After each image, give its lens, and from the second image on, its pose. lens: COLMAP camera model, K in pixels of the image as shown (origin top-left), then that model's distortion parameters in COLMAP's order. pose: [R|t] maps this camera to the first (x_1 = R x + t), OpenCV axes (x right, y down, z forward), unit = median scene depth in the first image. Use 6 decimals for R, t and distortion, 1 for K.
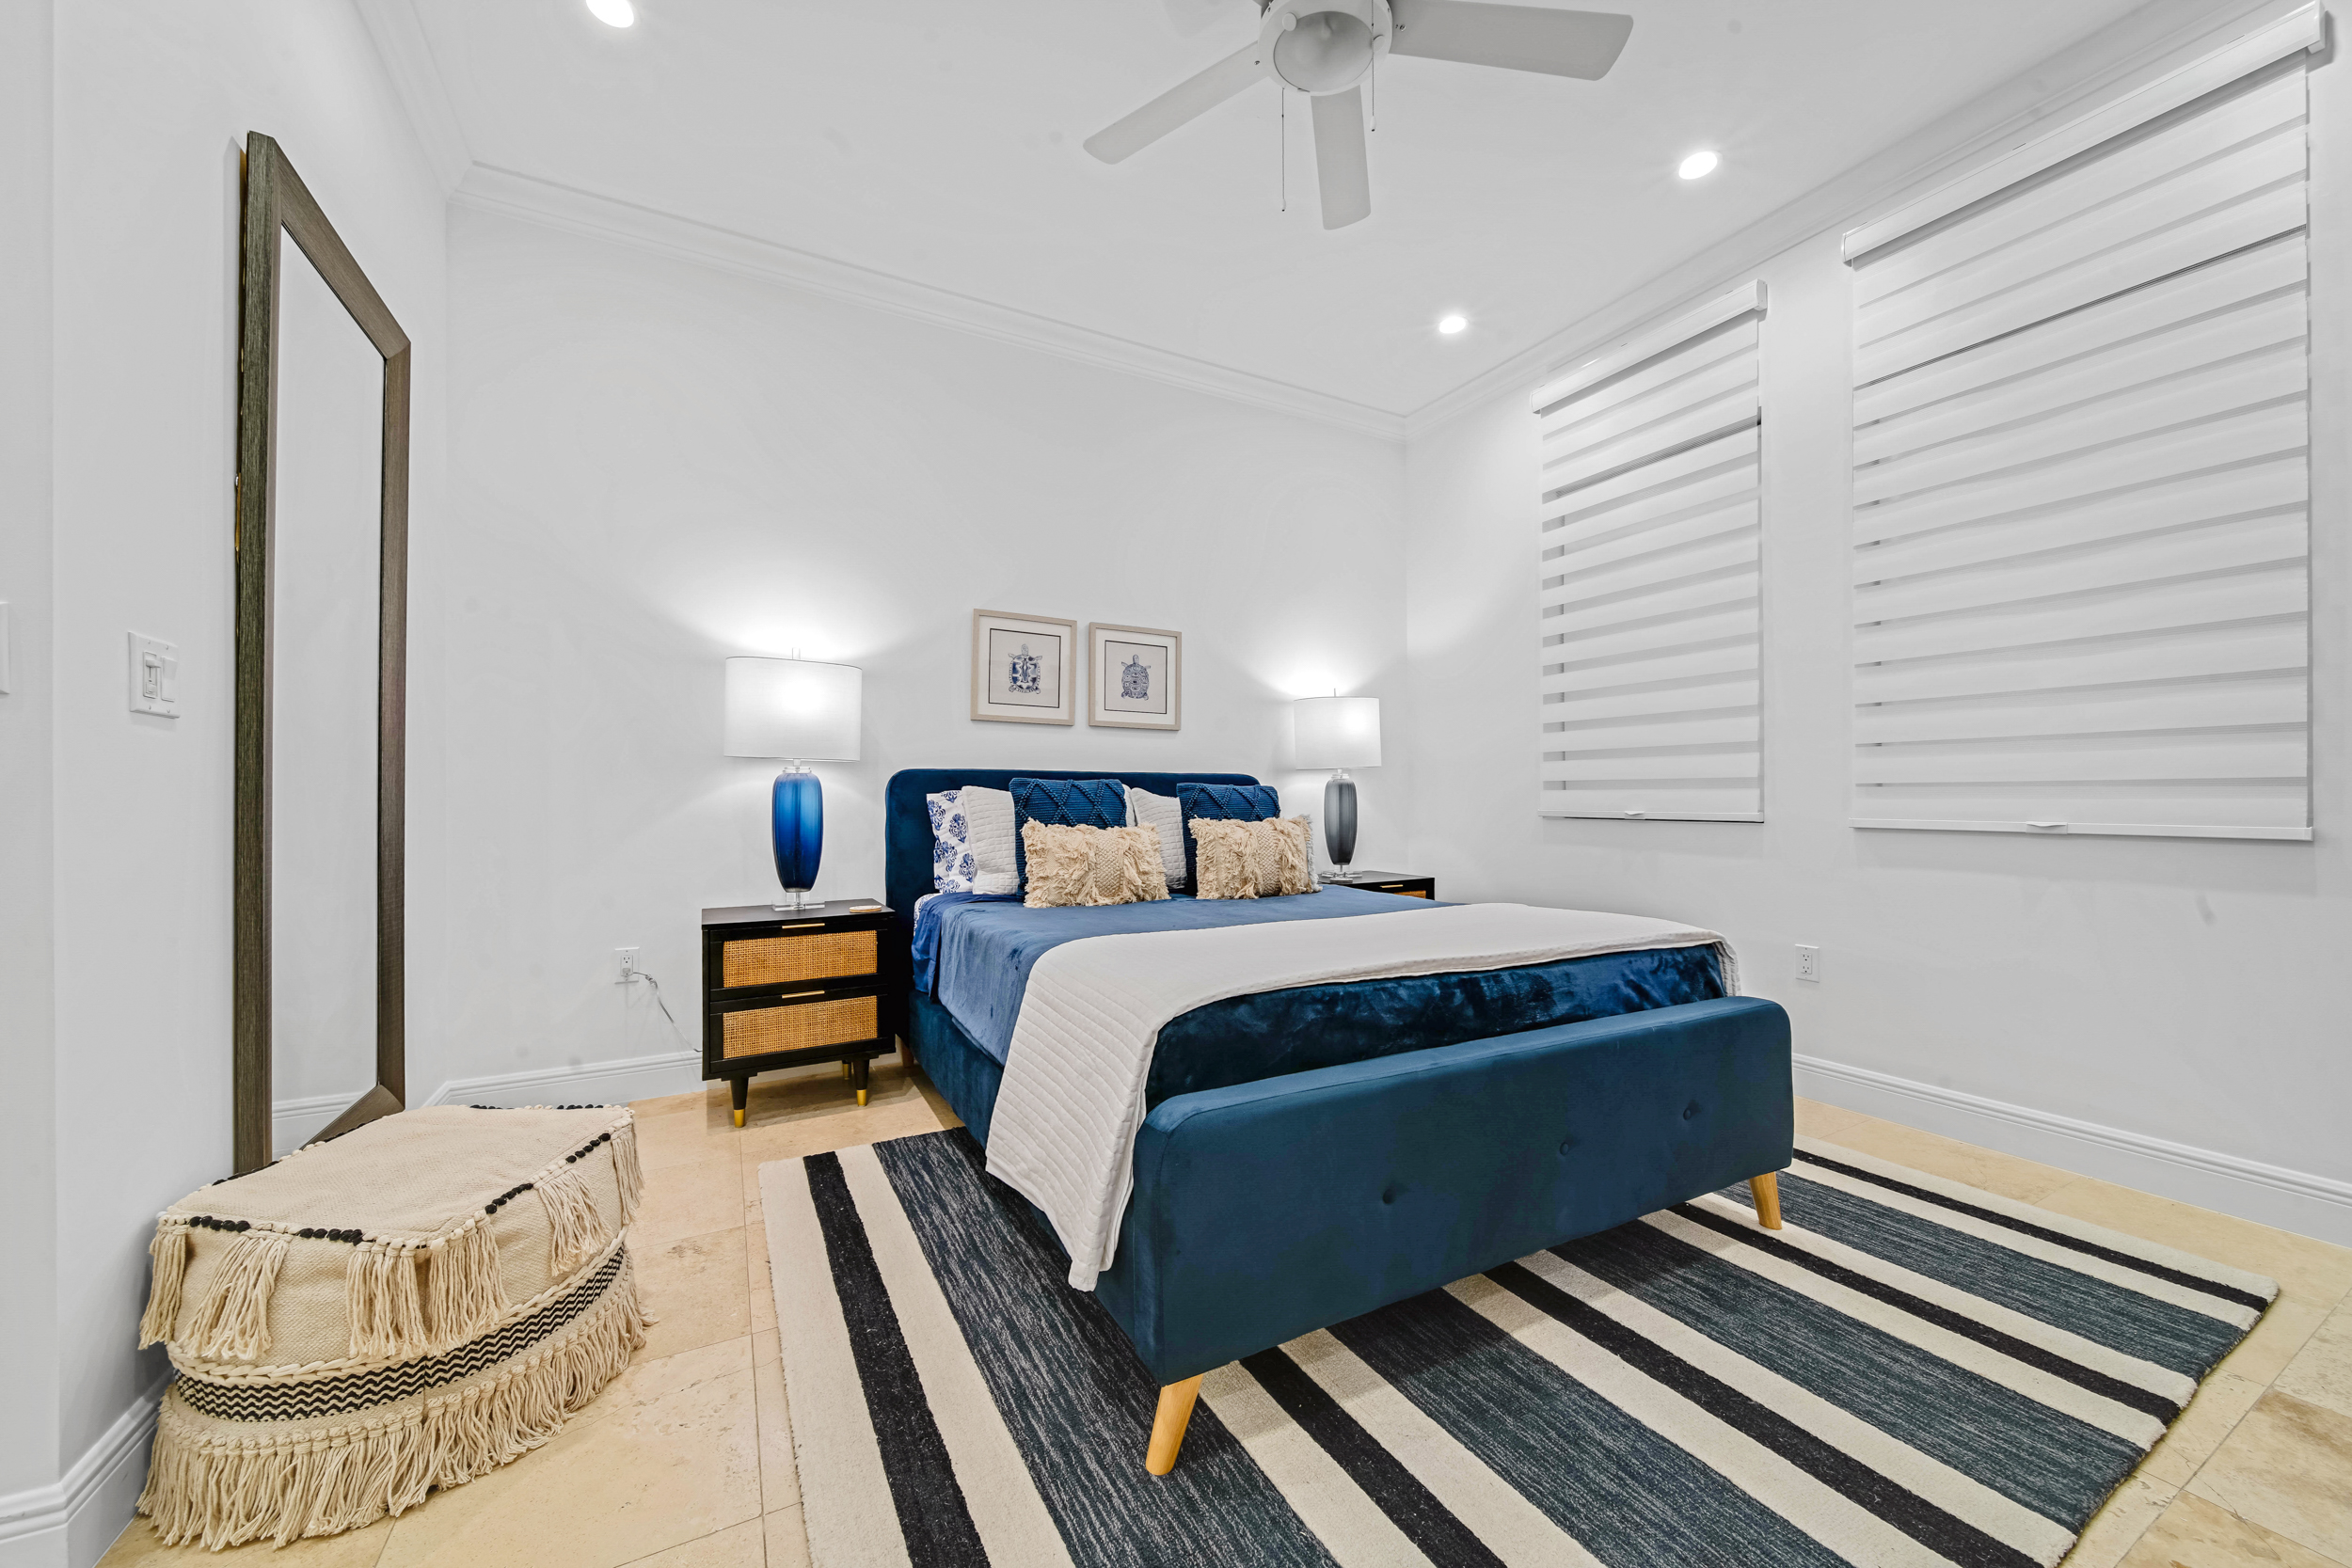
lens RADIAL K [[826.2, 0, 1168.7], [0, 826.2, 781.7], [0, 0, 1]] dist [-0.000410, -0.000118]
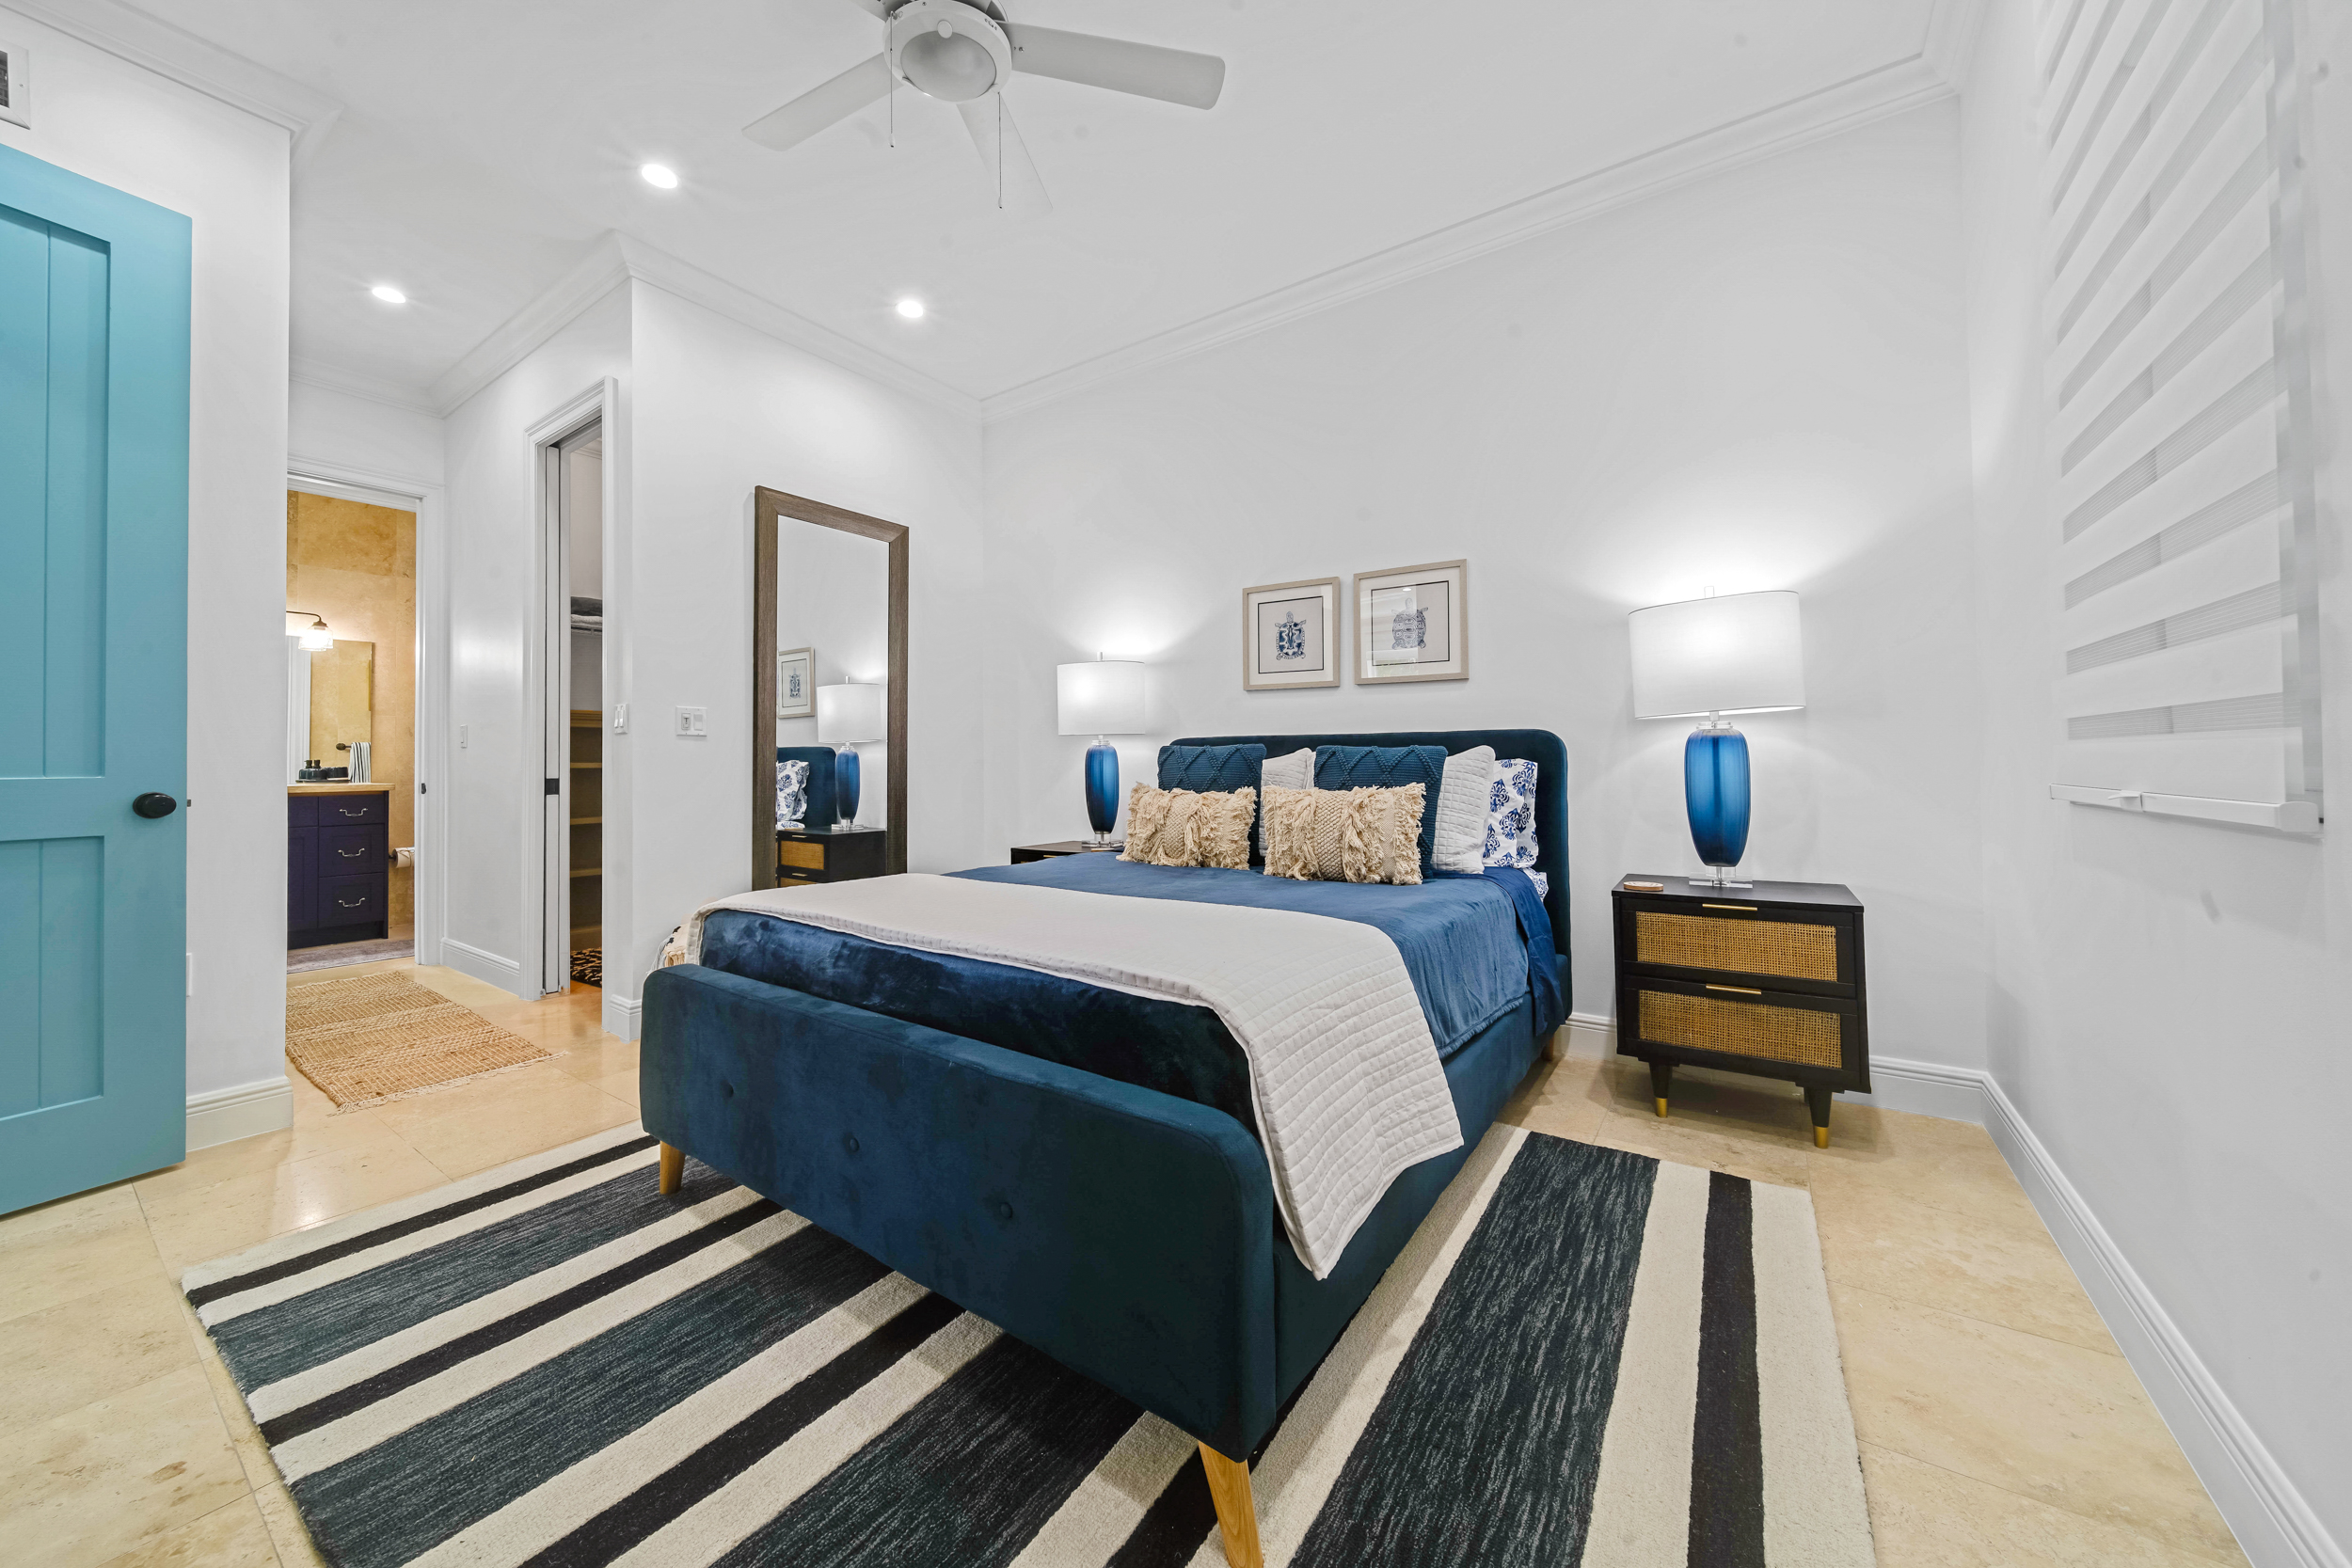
lens RADIAL K [[879.4, 0, 1171.0], [0, 879.4, 704.1], [0, 0, 1]] dist [0.001453, 0.000022]
pose [[0.467095, -0.063691, -0.881910, 0.699125], [0.026804, 0.997964, -0.057876, 0.006081], [0.883801, 0.003395, 0.467851, 0.361566]]
